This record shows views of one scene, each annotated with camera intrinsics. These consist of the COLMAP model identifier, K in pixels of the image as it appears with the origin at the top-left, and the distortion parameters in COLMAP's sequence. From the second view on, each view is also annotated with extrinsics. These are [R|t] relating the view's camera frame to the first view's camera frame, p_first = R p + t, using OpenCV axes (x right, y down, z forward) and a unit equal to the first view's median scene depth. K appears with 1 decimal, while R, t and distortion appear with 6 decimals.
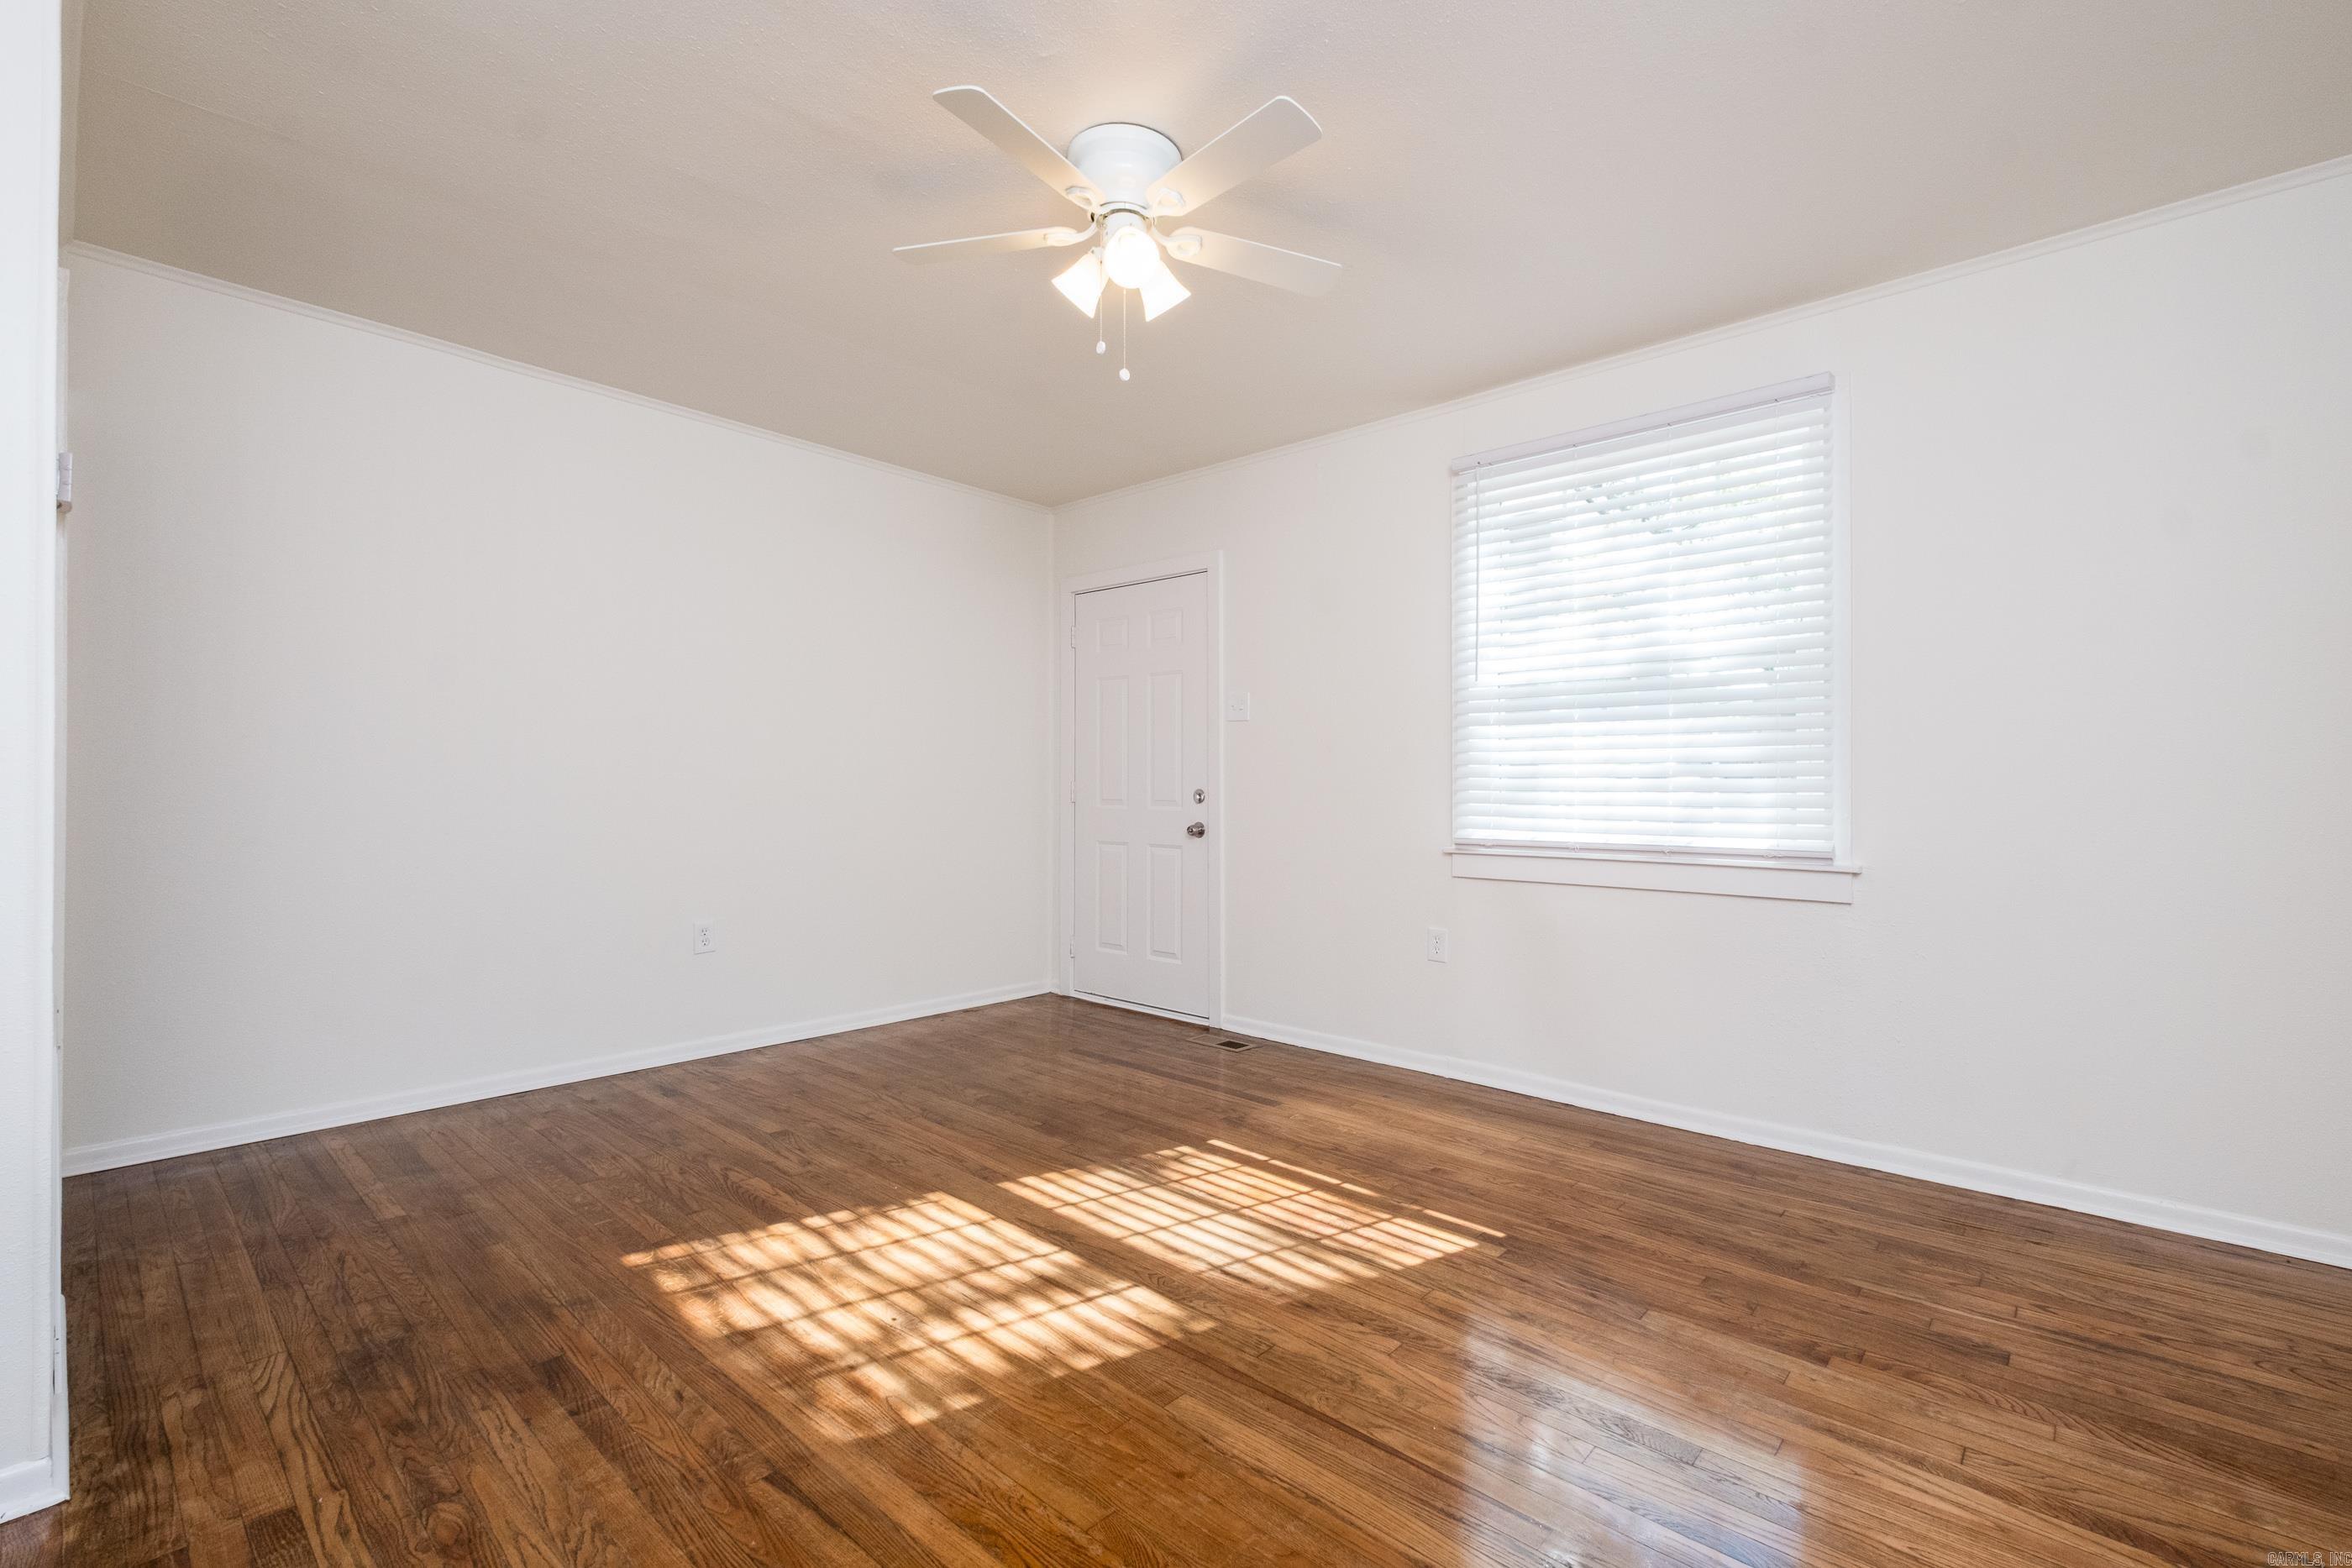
lens RADIAL K [[1024.2, 0, 1183.9], [0, 1024.2, 778.2], [0, 0, 1]] dist [0.017392, -0.014903]
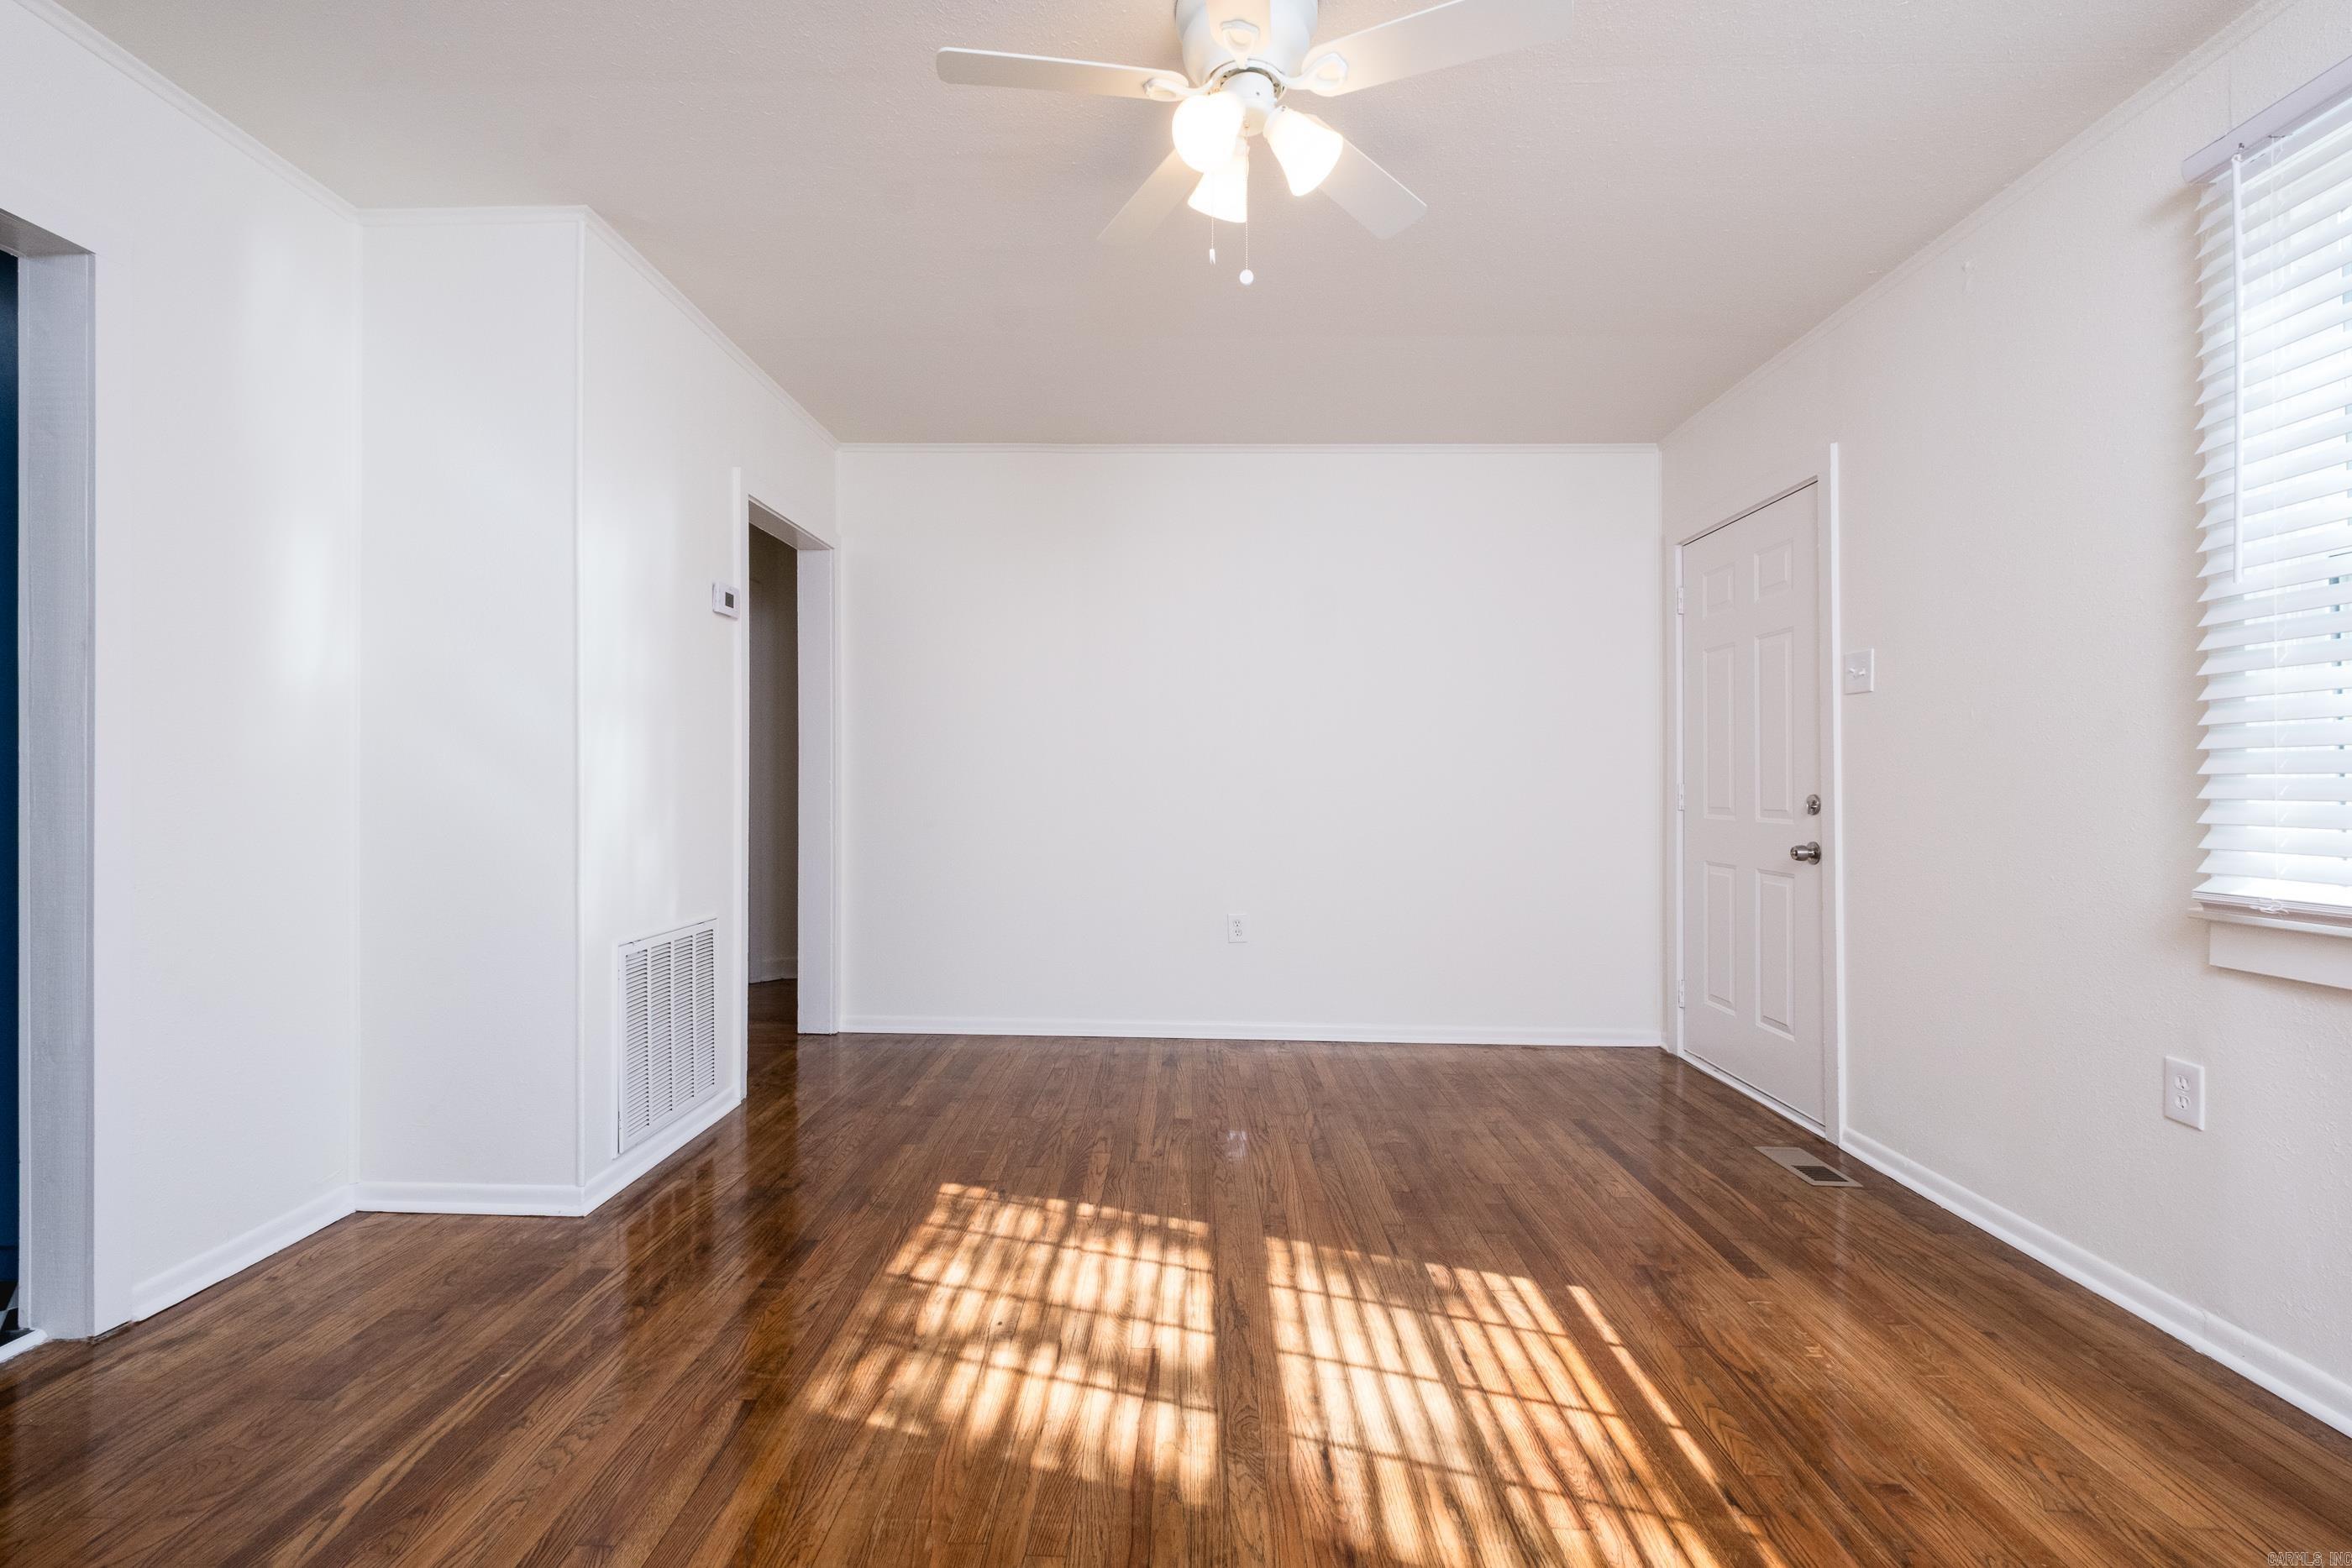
lens RADIAL K [[1006.6, 0, 1151.4], [0, 1006.6, 777.1], [0, 0, 1]] dist [0.001328, -0.000277]
pose [[0.645842, -0.005494, -0.763451, 0.417236], [0.001821, 0.999982, -0.005656, 0.003384], [0.763469, 0.002262, 0.645841, 0.363084]]
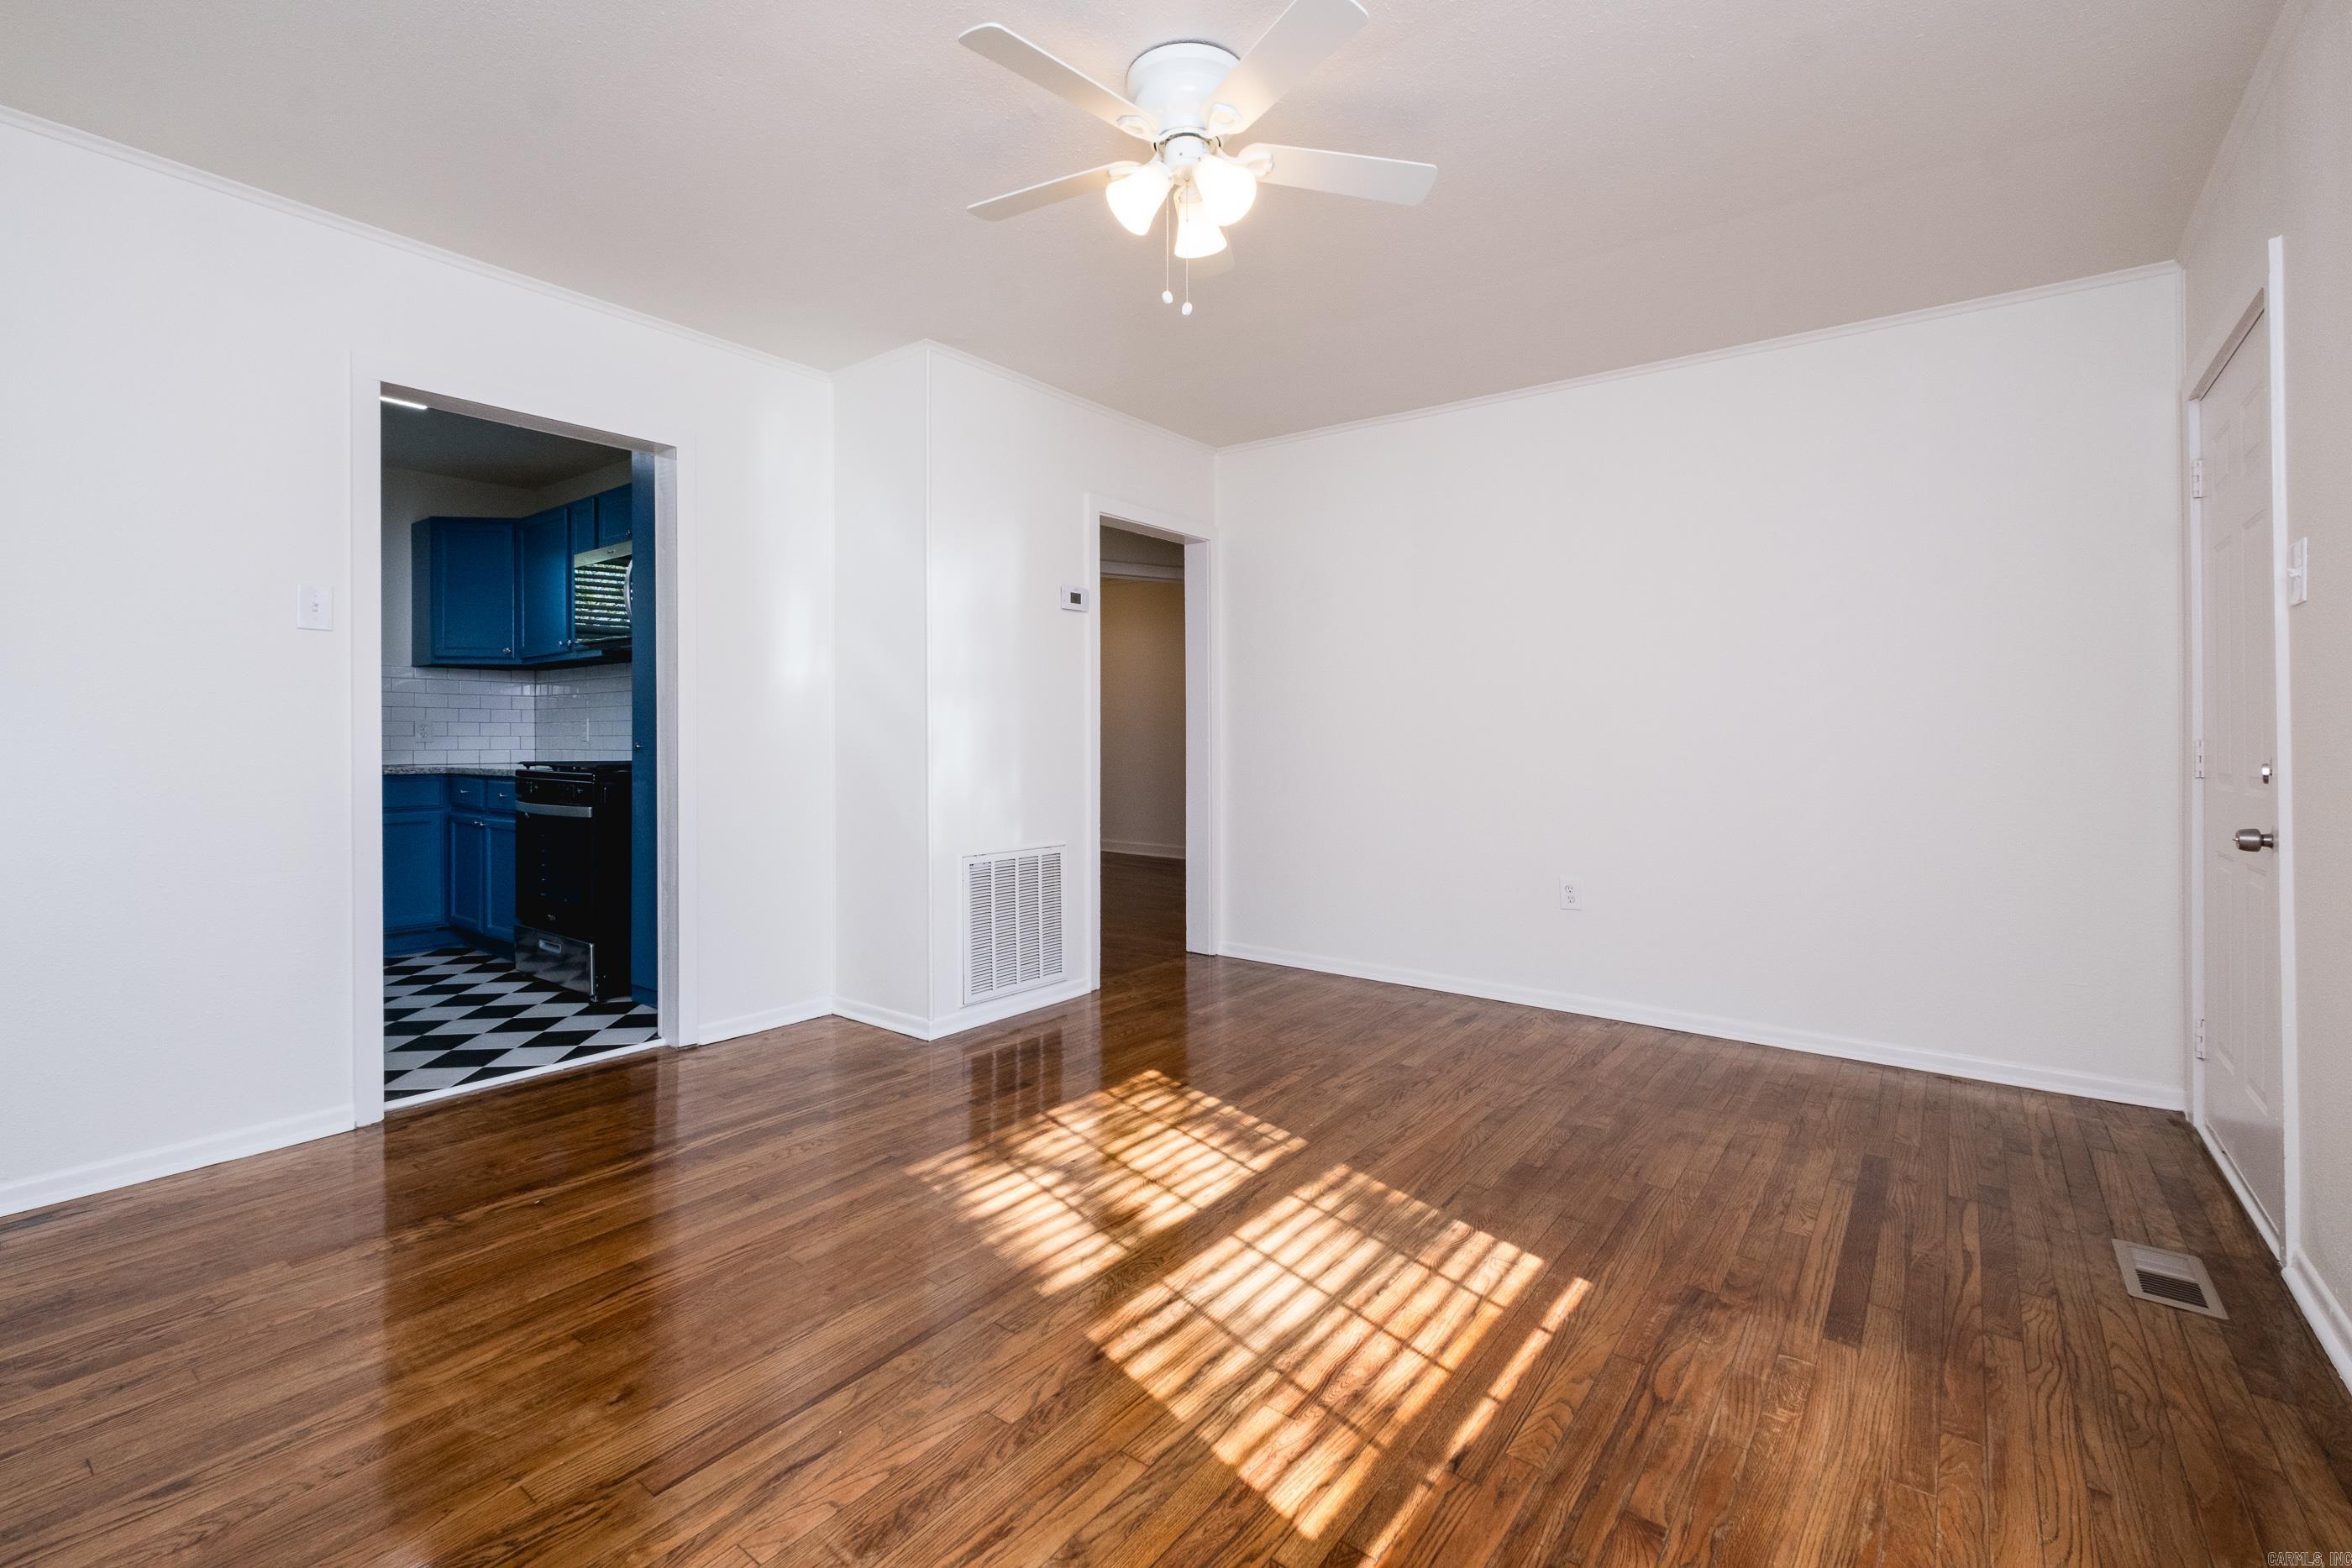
lens RADIAL K [[1017.0, 0, 1171.8], [0, 1017.0, 736.1], [0, 0, 1]] dist [0.001875, -0.000143]
pose [[0.088536, -0.007748, -0.996043, 0.739771], [0.003198, 0.999967, -0.007494, 0.007326], [0.996068, -0.002522, 0.088558, 0.760699]]
